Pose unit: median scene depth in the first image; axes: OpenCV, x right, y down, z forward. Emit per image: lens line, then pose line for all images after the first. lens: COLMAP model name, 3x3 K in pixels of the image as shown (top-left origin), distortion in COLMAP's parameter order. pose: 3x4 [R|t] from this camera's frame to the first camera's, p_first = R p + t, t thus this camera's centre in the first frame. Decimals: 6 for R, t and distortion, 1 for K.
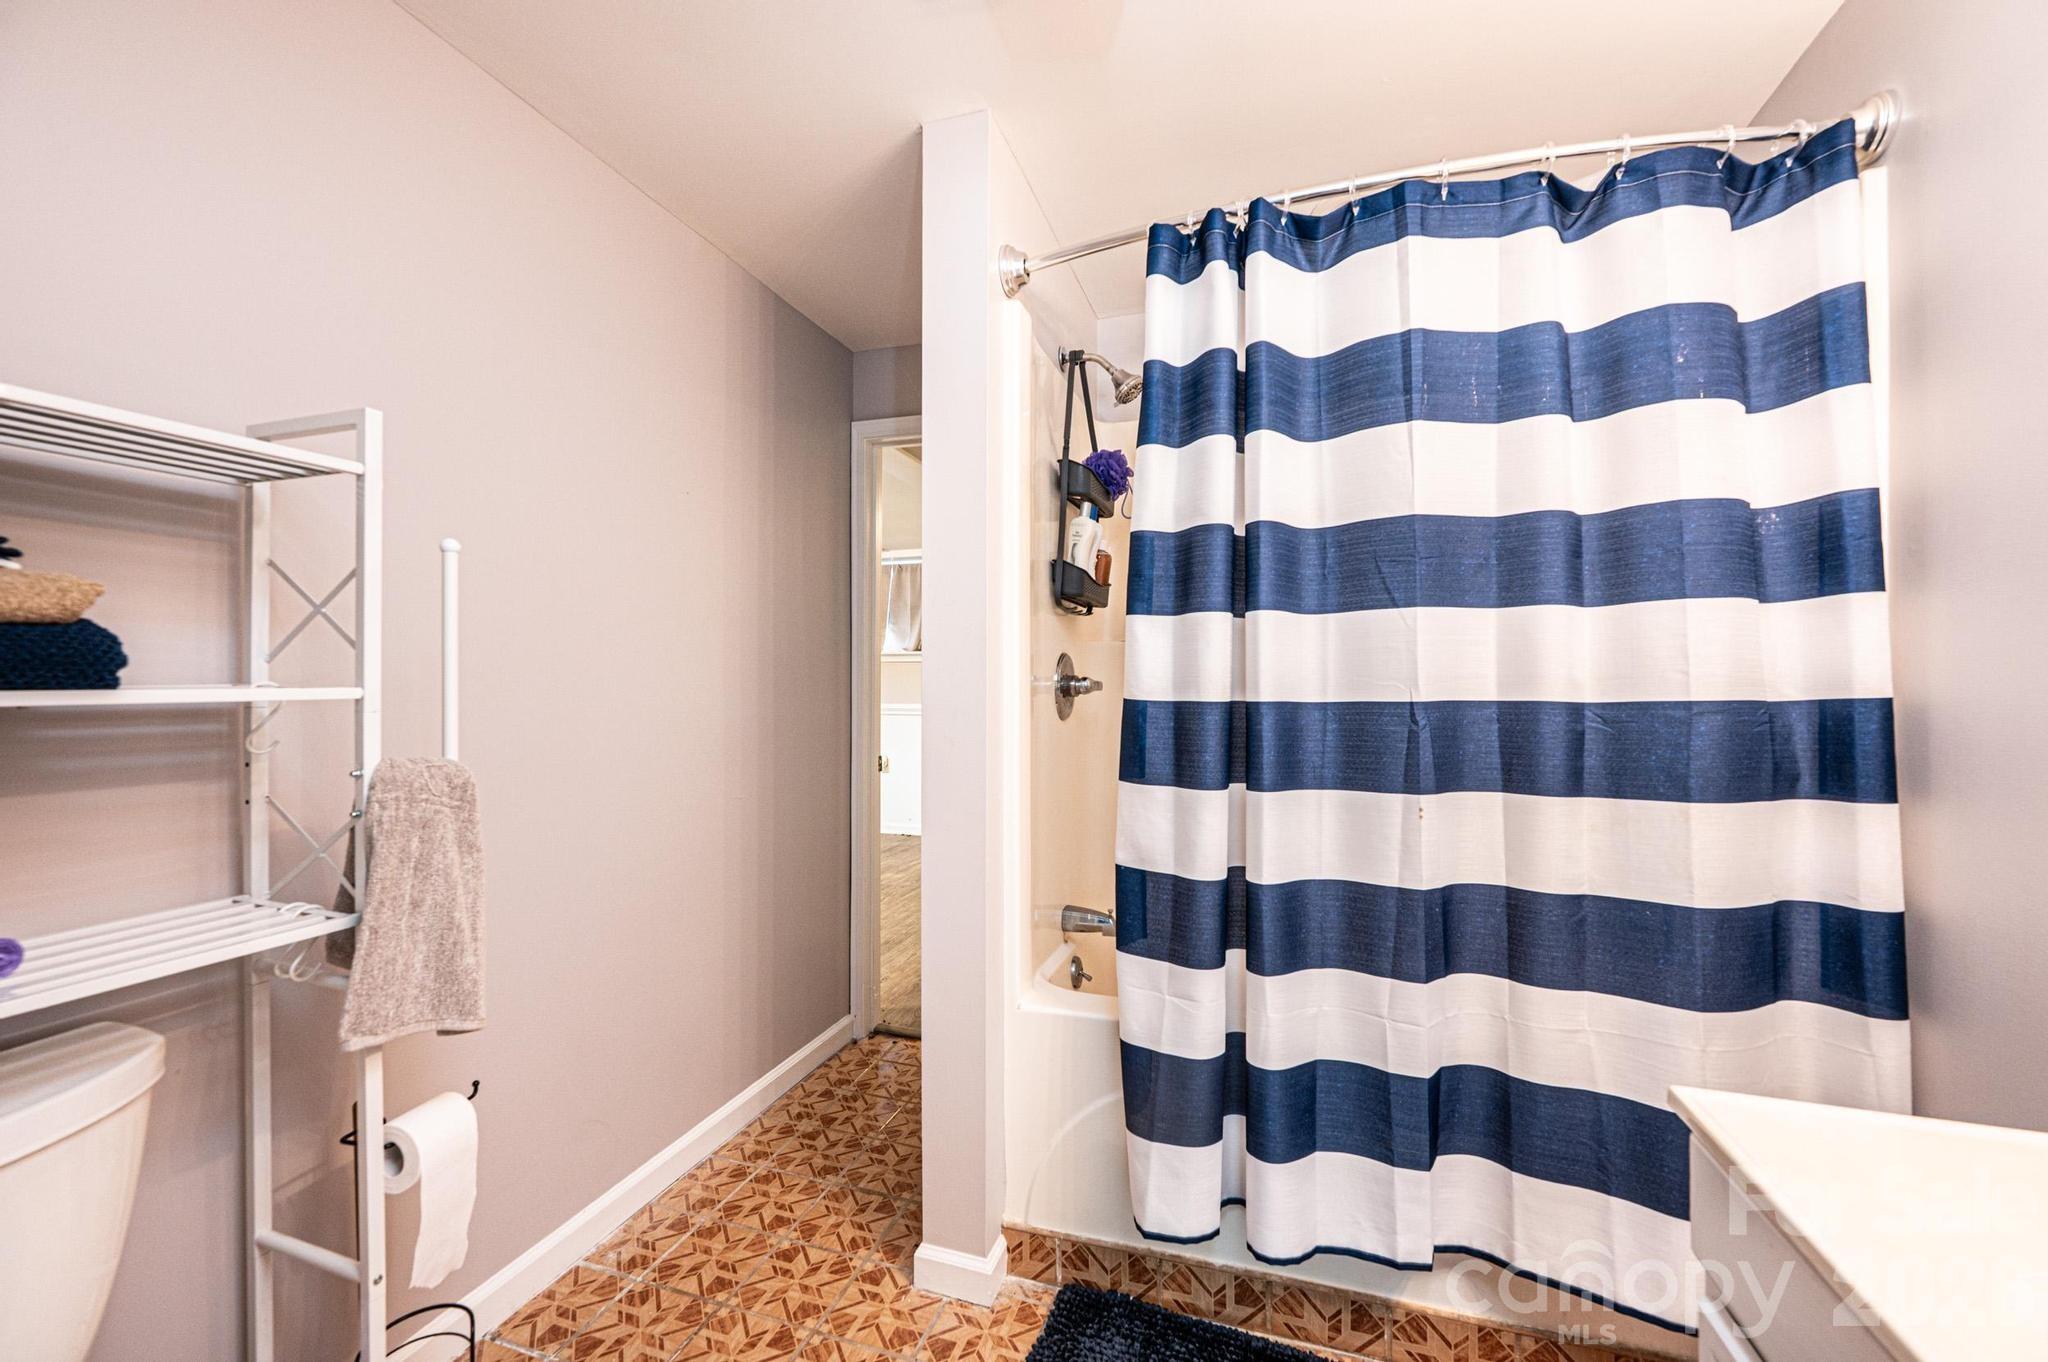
lens RADIAL K [[813.5, 0, 1024.9], [0, 813.5, 680.2], [0, 0, 1]] dist [-0.000751, 0.000022]
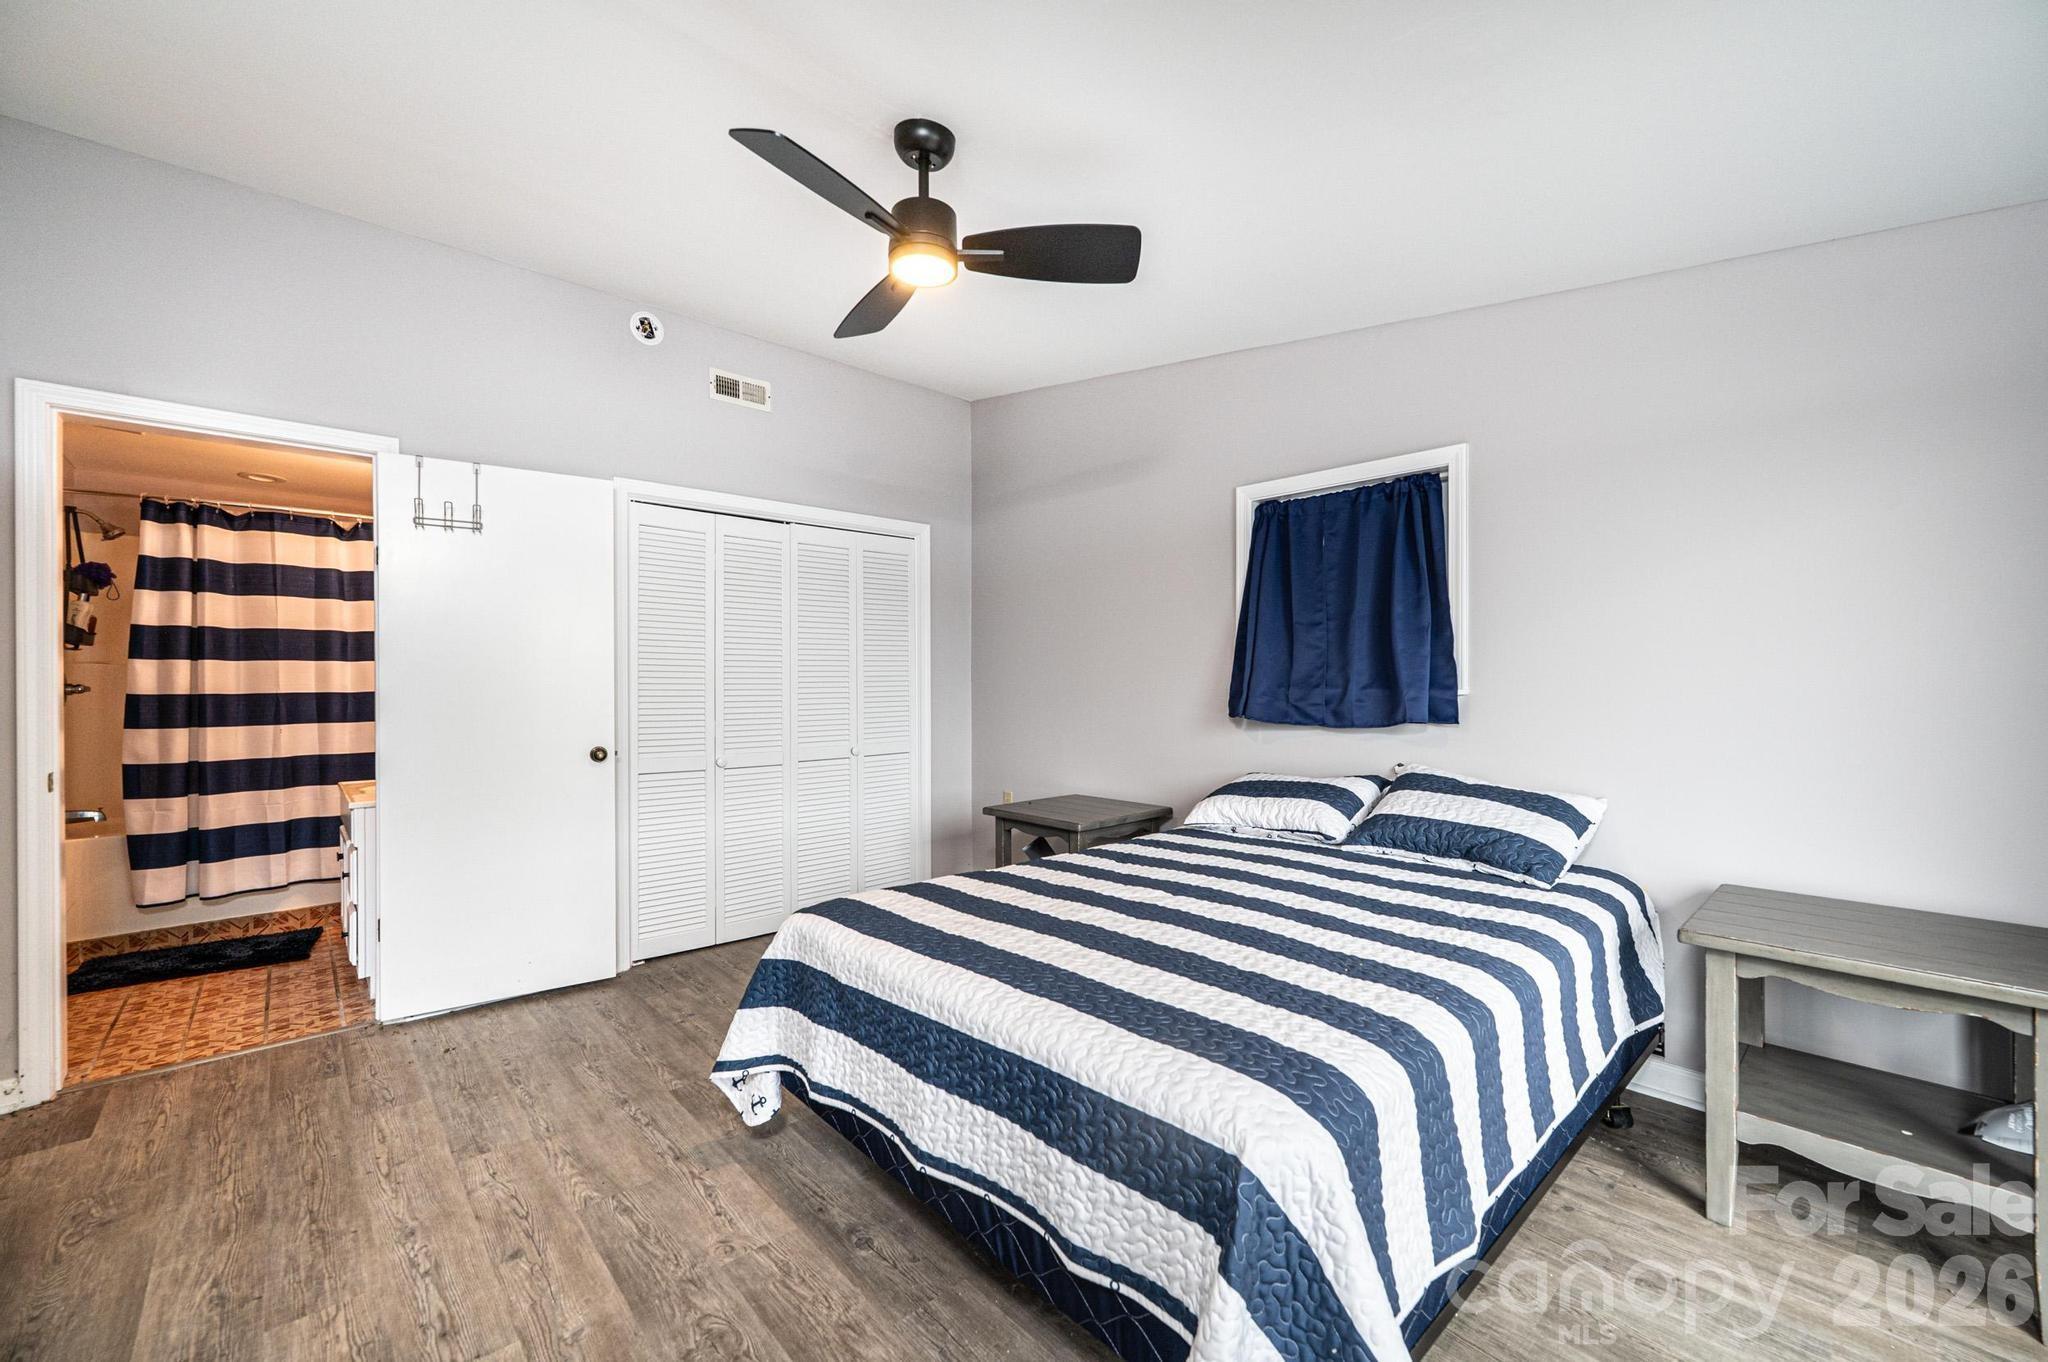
lens RADIAL K [[813.5, 0, 1031.7], [0, 813.5, 687.5], [0, 0, 1]] dist [-0.000751, 0.000022]
pose [[0.498988, -0.004120, 0.866599, -0.653659], [-0.000683, 0.999987, 0.005147, -0.009495], [-0.866609, -0.003160, 0.498979, -2.620142]]
